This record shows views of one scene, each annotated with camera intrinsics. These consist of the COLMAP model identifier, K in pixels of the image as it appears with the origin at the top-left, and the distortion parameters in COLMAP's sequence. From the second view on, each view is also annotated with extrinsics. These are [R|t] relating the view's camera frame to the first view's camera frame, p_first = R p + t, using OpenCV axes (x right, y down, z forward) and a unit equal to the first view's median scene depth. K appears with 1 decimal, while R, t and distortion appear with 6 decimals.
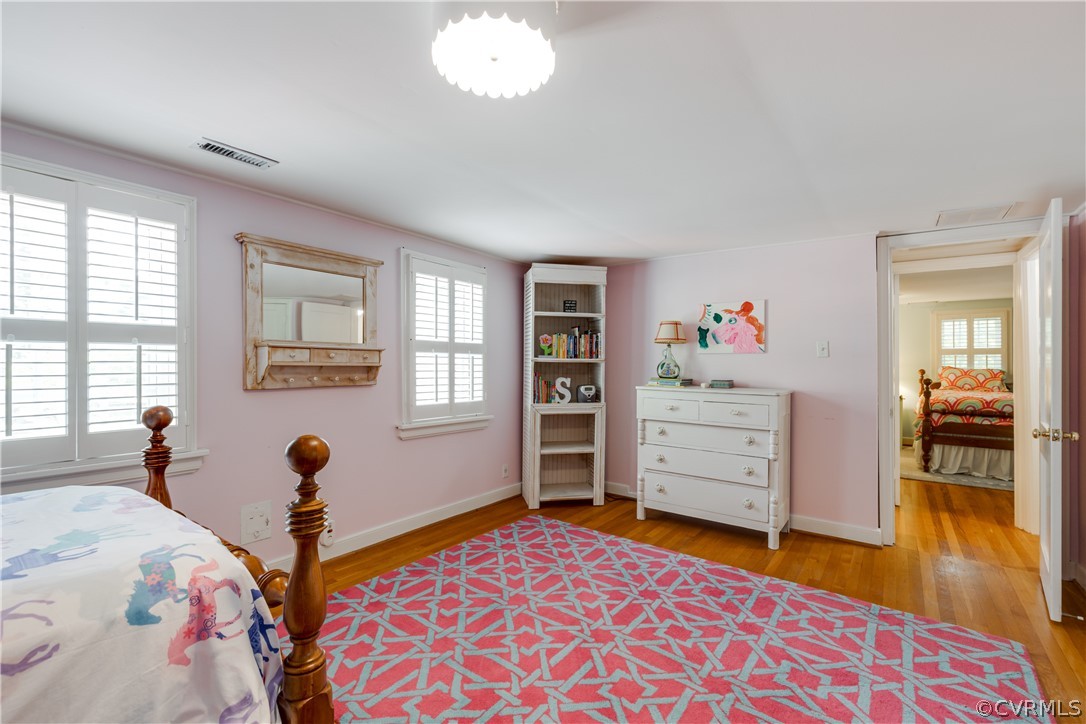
lens RADIAL K [[494.5, 0, 543.0], [0, 494.5, 360.8], [0, 0, 1]] dist [0.004741, 0.000193]
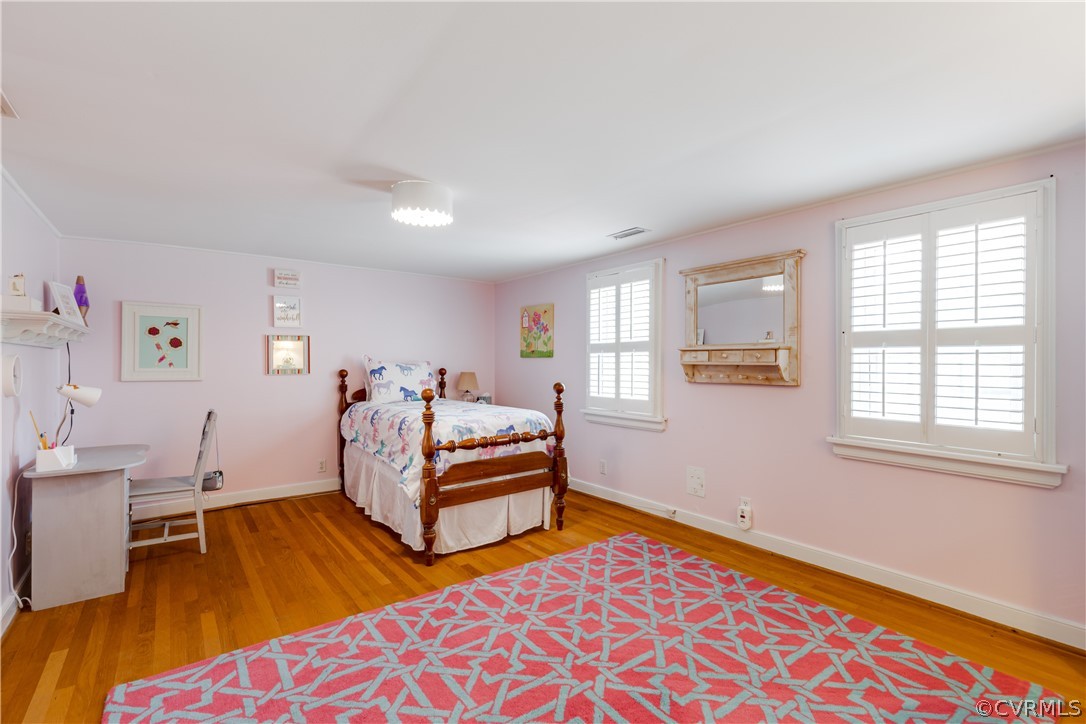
lens RADIAL K [[494.5, 0, 543.2], [0, 494.5, 365.6], [0, 0, 1]] dist [0.004741, 0.000193]
pose [[-0.300252, -0.003263, -0.953854, 0.728211], [-0.000325, 0.999994, -0.003319, 0.014741], [0.953860, -0.000686, -0.300252, 0.893082]]
